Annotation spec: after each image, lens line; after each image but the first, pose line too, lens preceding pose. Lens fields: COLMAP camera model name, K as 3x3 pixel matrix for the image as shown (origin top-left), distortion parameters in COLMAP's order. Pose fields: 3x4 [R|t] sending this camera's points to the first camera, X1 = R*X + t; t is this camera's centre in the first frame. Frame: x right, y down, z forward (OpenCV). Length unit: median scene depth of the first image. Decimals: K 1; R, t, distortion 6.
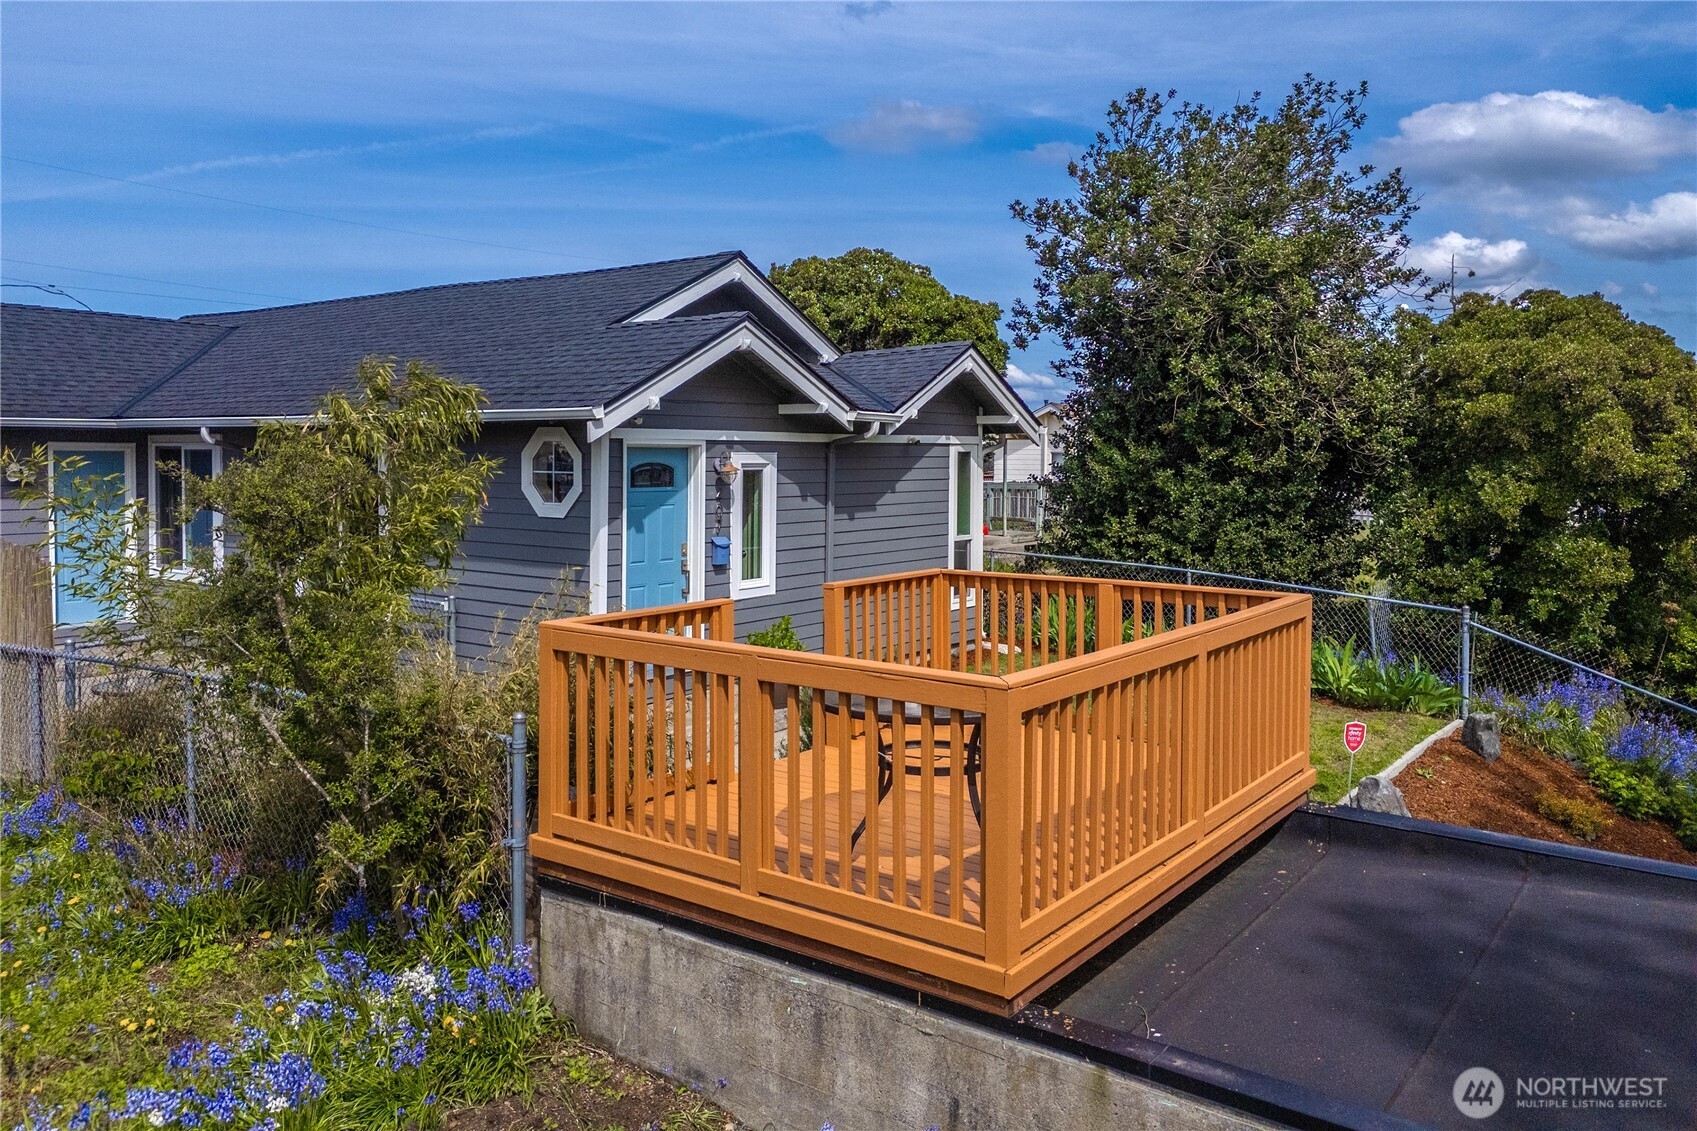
lens RADIAL K [[1241.6, 0, 848.5], [0, 1241.6, 565.5], [0, 0, 1]] dist [0.088721, -0.066670]
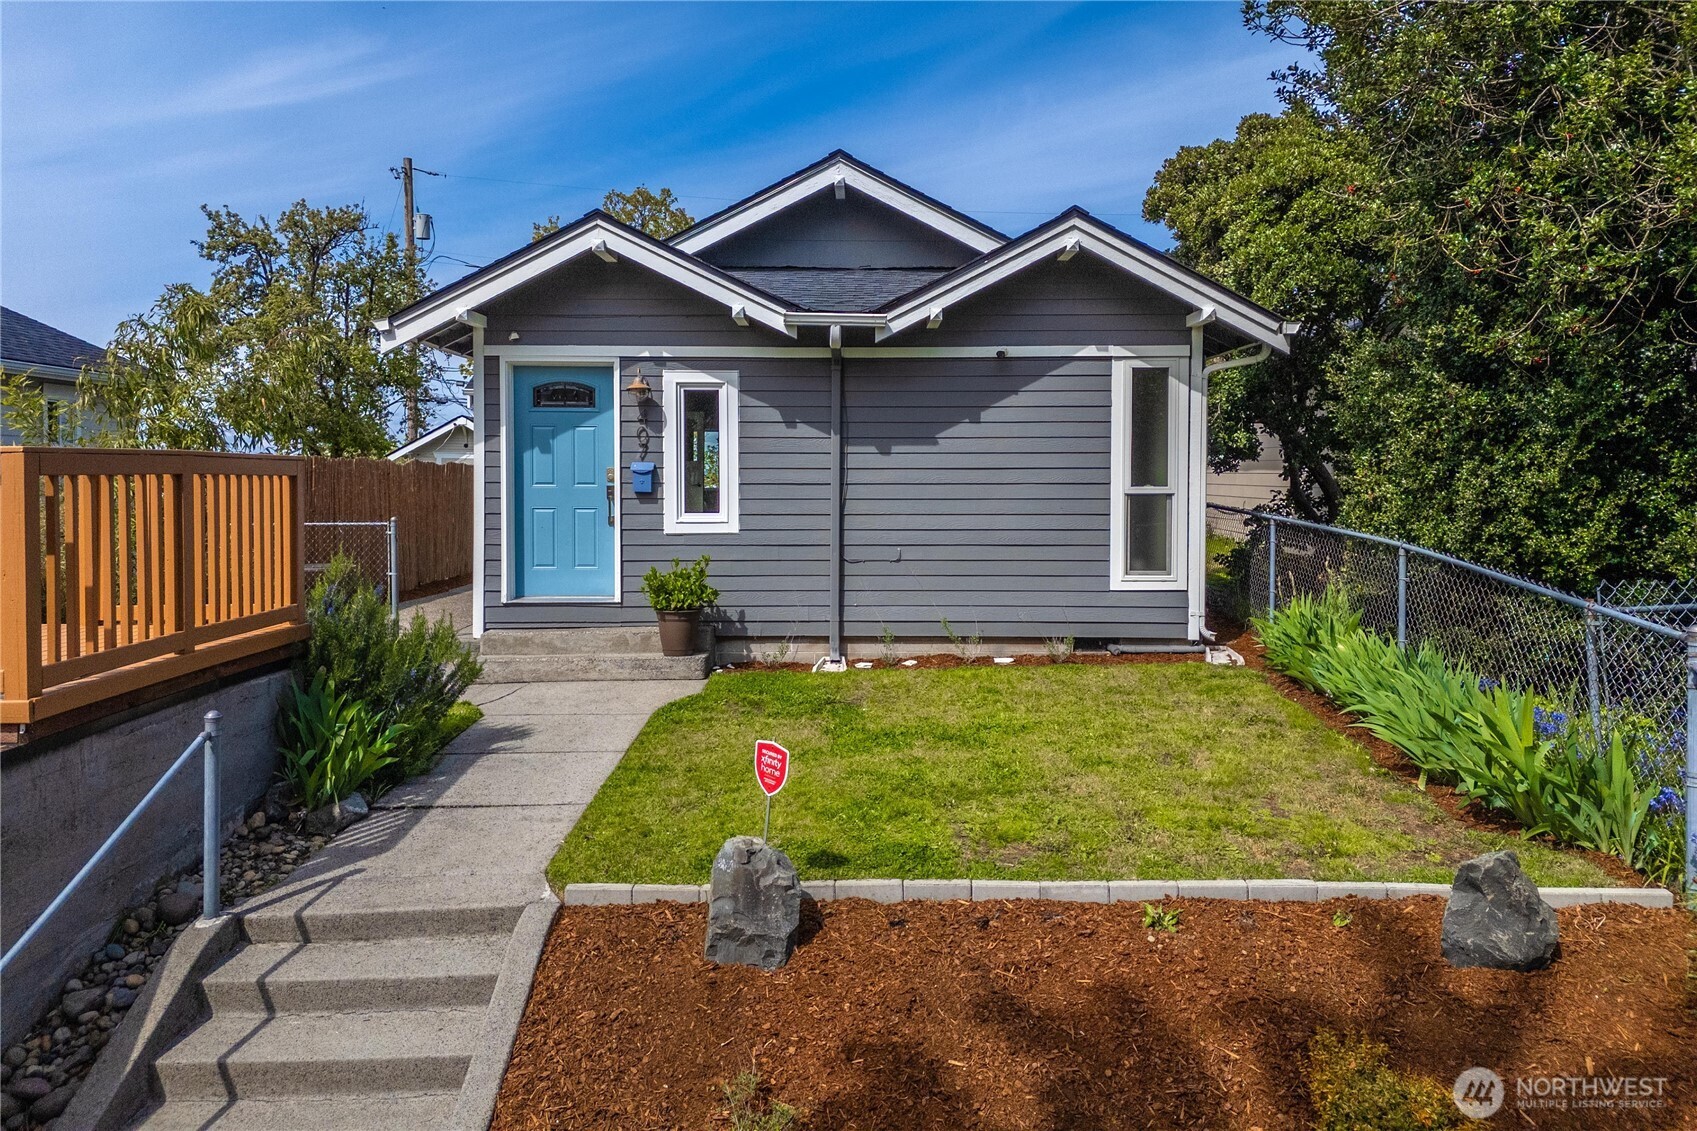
lens RADIAL K [[1241.6, 0, 848.5], [0, 1241.6, 565.5], [0, 0, 1]] dist [0.088721, -0.066670]
pose [[0.592063, 0.058526, -0.803764, 0.698386], [-0.072472, 0.997185, 0.019226, 0.023511], [0.802626, 0.046868, 0.594638, 0.543828]]
